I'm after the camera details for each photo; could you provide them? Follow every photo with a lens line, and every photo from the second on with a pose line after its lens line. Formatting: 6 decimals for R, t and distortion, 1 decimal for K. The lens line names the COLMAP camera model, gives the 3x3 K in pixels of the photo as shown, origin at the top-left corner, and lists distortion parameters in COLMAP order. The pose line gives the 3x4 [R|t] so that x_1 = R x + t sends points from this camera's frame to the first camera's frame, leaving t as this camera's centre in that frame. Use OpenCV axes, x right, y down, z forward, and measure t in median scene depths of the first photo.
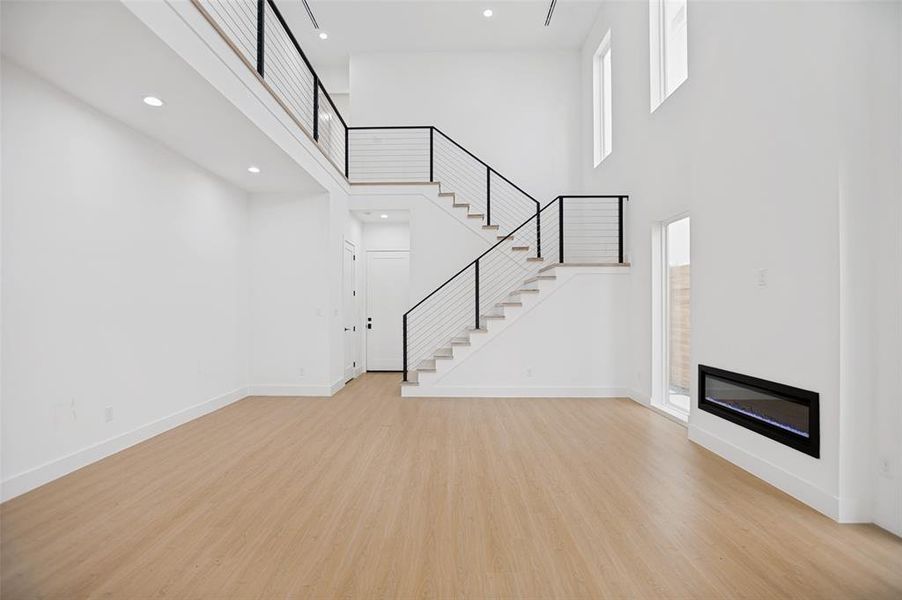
lens RADIAL K [[429.4, 0, 446.7], [0, 429.4, 301.7], [0, 0, 1]] dist [-0.018503, 0.007108]
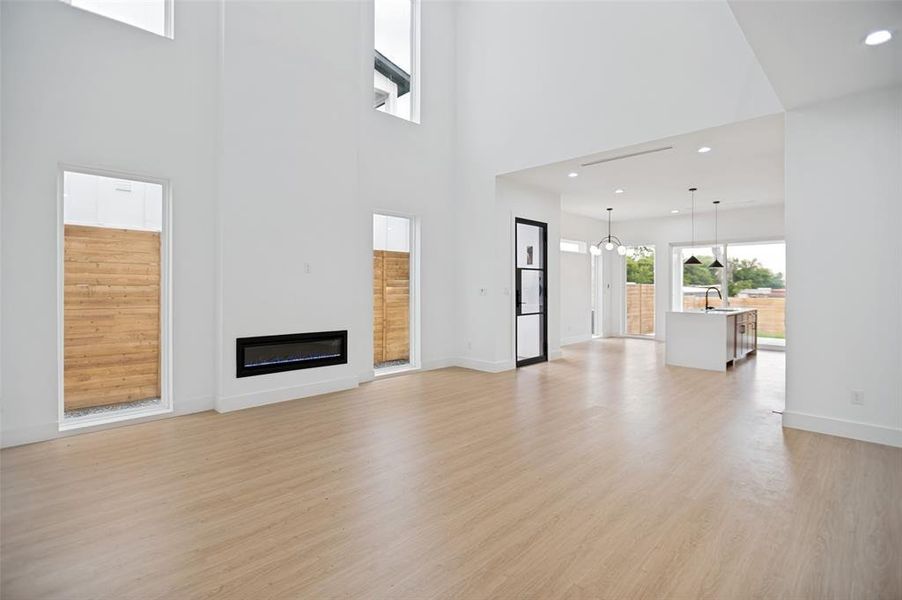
lens RADIAL K [[429.4, 0, 442.3], [0, 429.4, 290.9], [0, 0, 1]] dist [-0.018503, 0.007108]
pose [[-0.704275, -0.005866, 0.709903, -0.372909], [-0.008240, 0.999966, 0.000088, 0.011582], [-0.709880, -0.005788, -0.704299, 0.908194]]
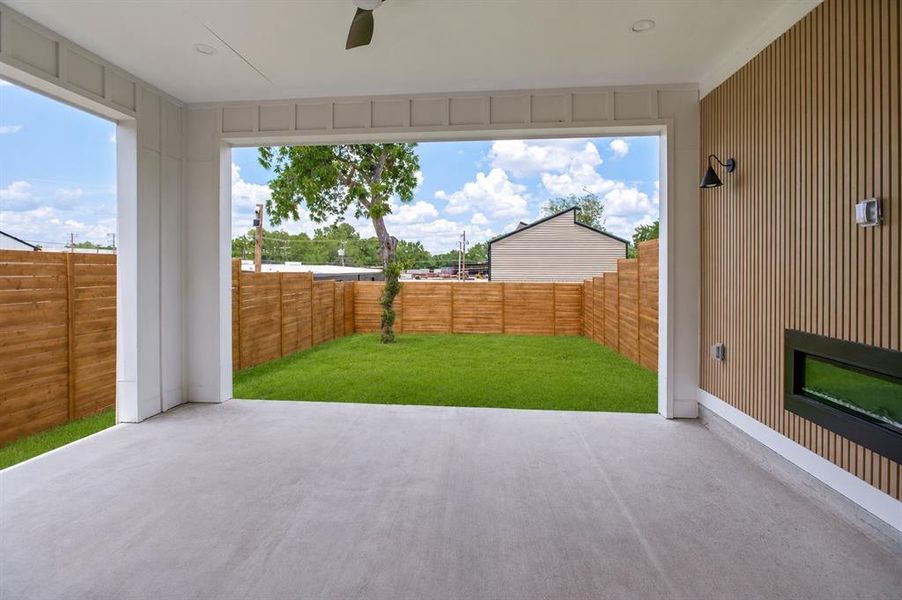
lens RADIAL K [[442.0, 0, 461.8], [0, 442.0, 272.5], [0, 0, 1]] dist [-0.002403, -0.000117]
pose [[-0.998269, -0.000628, 0.058810, -0.117376], [-0.000780, 0.999996, -0.002561, 0.001012], [-0.058808, -0.002603, -0.998266, -0.797042]]
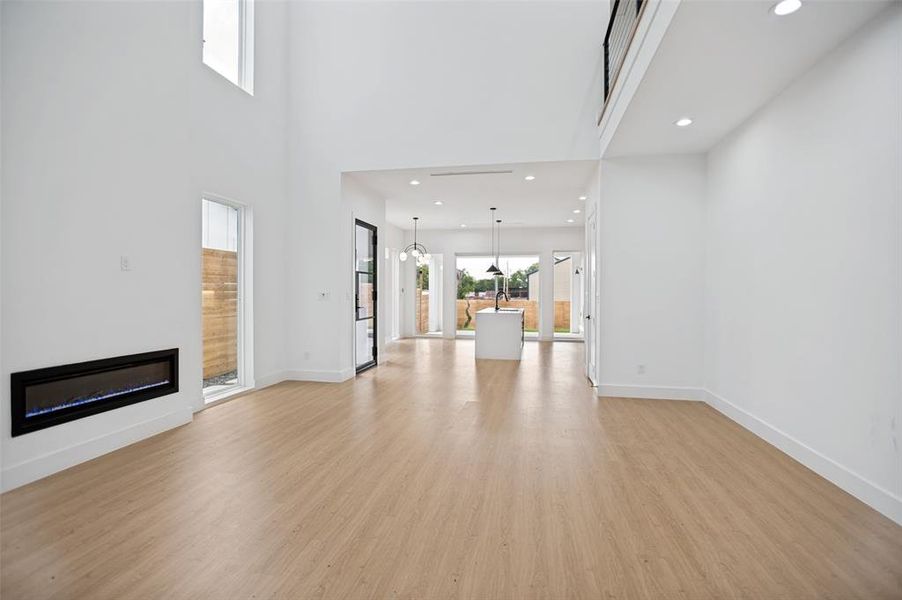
lens RADIAL K [[429.4, 0, 442.9], [0, 429.4, 295.0], [0, 0, 1]] dist [-0.018503, 0.007108]
pose [[-0.980662, -0.002627, 0.195690, -0.143627], [-0.003384, 0.999988, -0.003537, 0.013146], [-0.195678, -0.004130, -0.980659, 0.991190]]
